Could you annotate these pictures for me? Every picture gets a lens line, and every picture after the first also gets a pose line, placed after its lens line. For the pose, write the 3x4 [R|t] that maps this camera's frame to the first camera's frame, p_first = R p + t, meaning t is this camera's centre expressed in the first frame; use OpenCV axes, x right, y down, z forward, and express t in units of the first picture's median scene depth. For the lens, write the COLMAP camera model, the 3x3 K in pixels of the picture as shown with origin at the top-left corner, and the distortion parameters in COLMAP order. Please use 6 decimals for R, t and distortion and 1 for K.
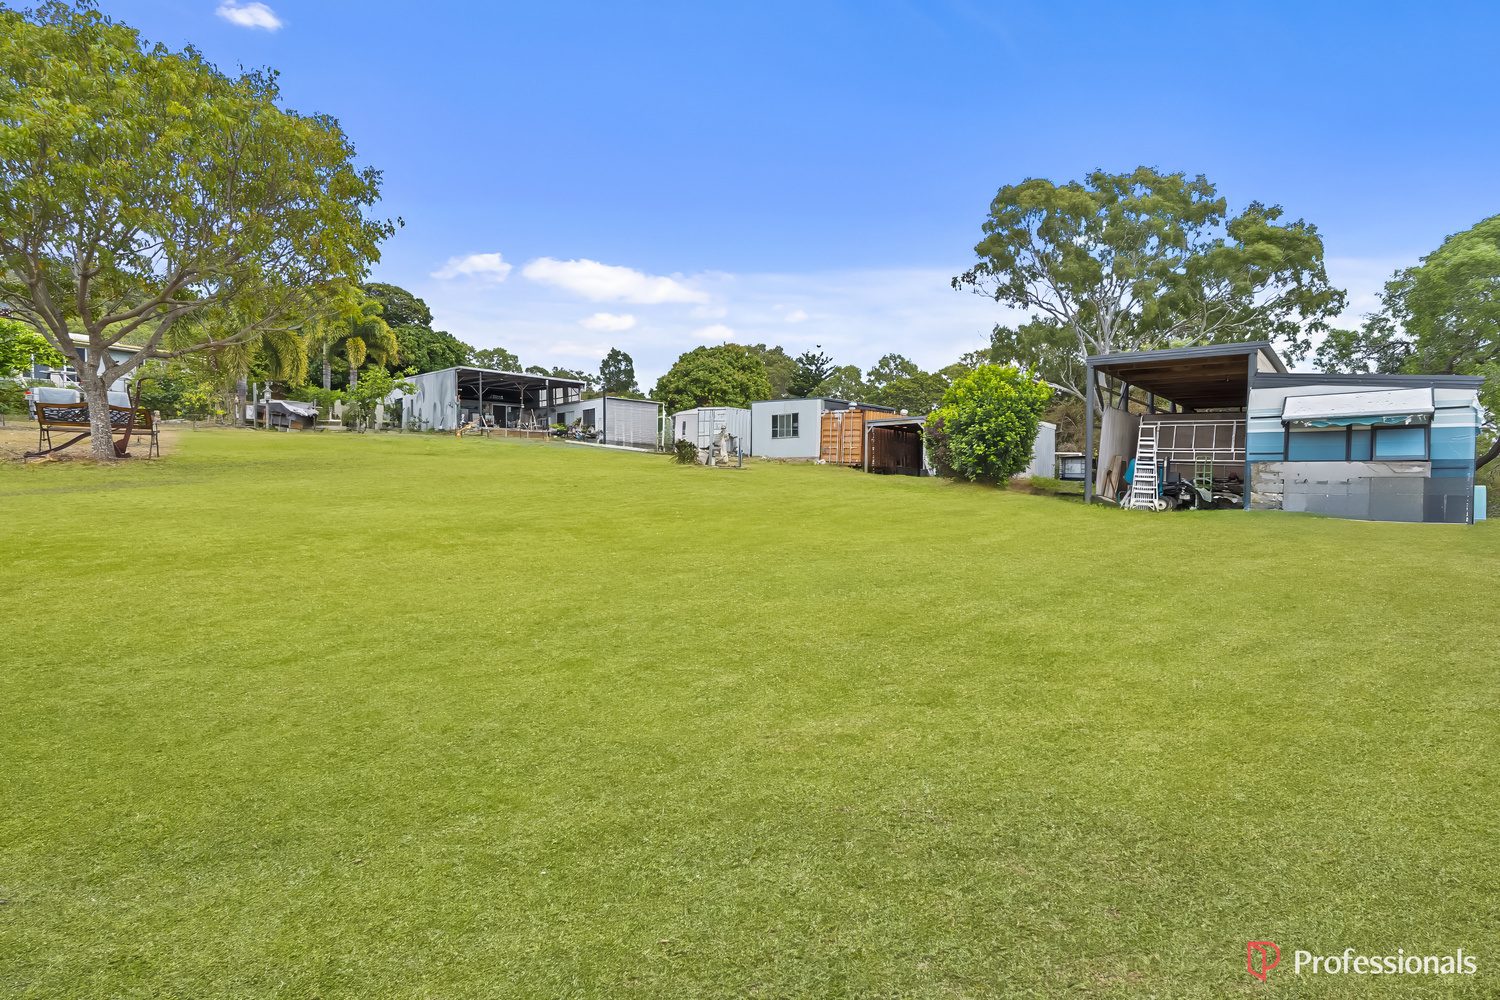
lens RADIAL K [[679.7, 0, 750.0], [0, 679.7, 500.0], [0, 0, 1]] dist [0.000542, 0.000849]
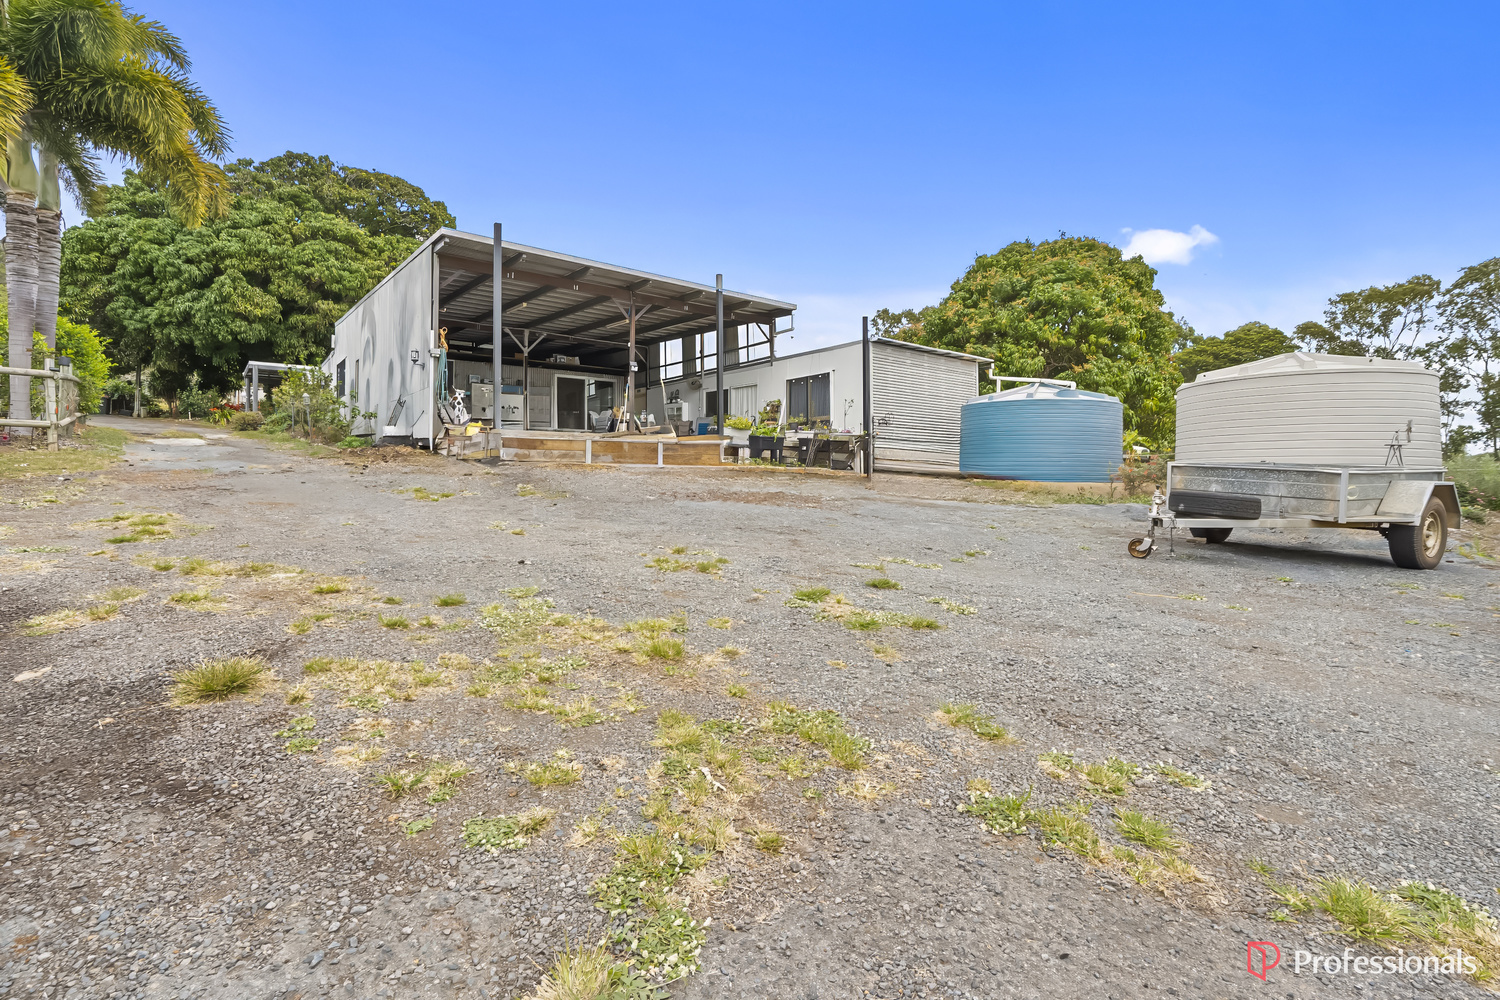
lens RADIAL K [[674.7, 0, 745.7], [0, 674.7, 494.8], [0, 0, 1]] dist [-0.001340, 0.000384]
pose [[0.994551, 0.004126, -0.104166, -0.236511], [-0.004383, 0.999988, -0.002240, -0.070788], [0.104156, 0.002684, 0.994557, 0.651006]]
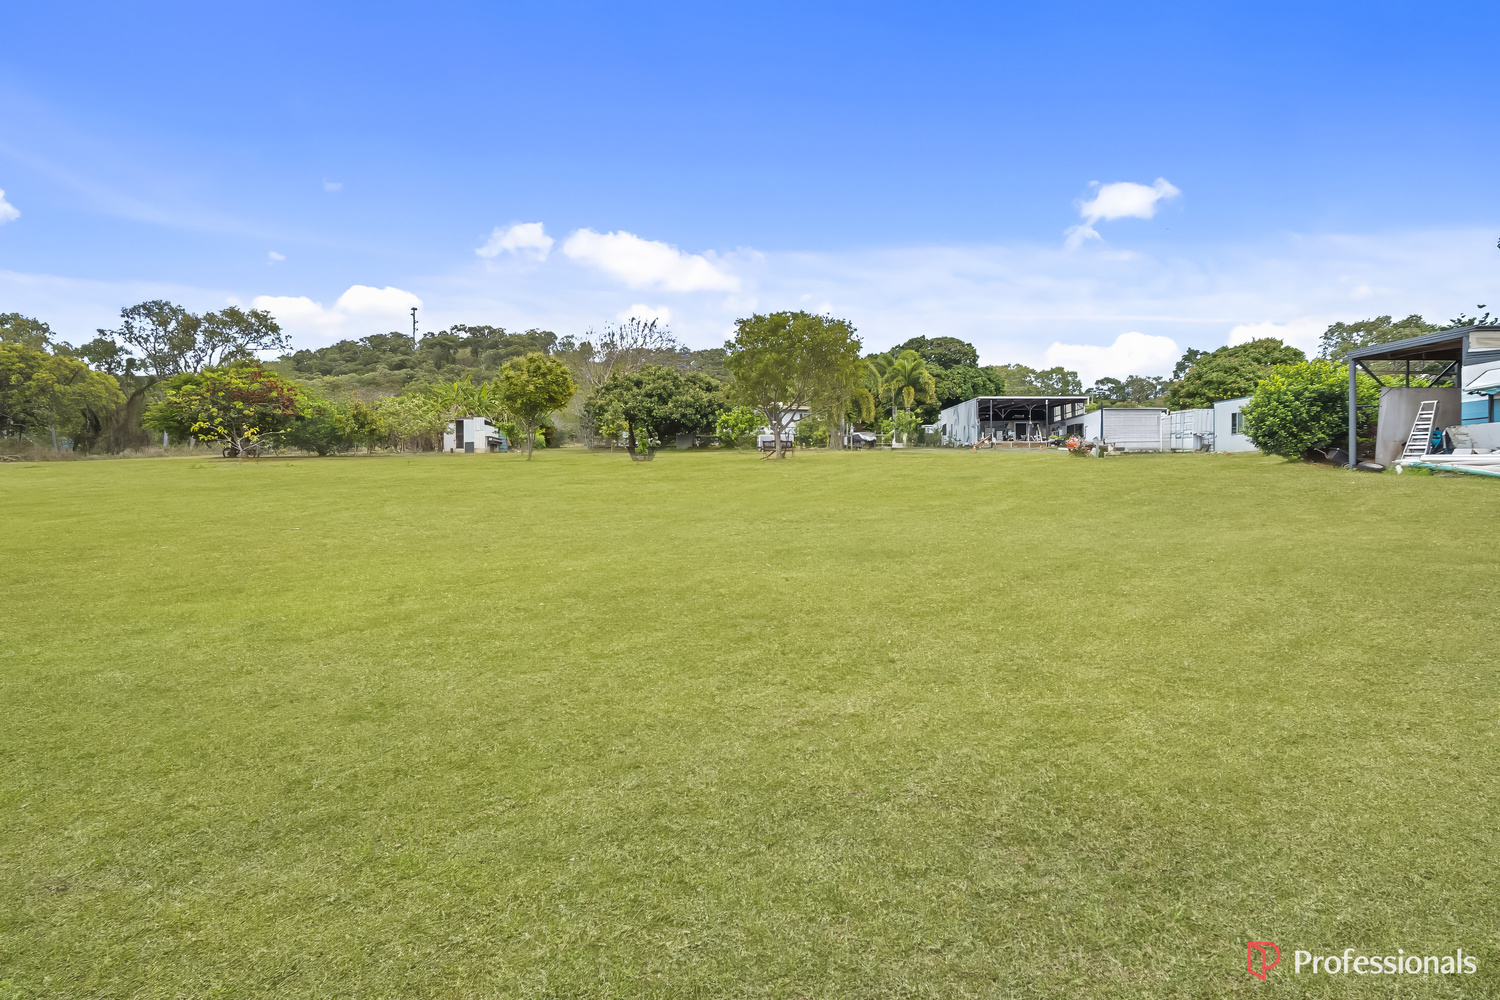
lens RADIAL K [[674.7, 0, 745.7], [0, 674.7, 494.8], [0, 0, 1]] dist [-0.001340, 0.000384]
pose [[0.681387, -0.005266, -0.731904, 0.204914], [-0.018717, 0.999522, -0.024617, 0.032370], [0.731684, 0.030473, 0.680963, -0.204334]]
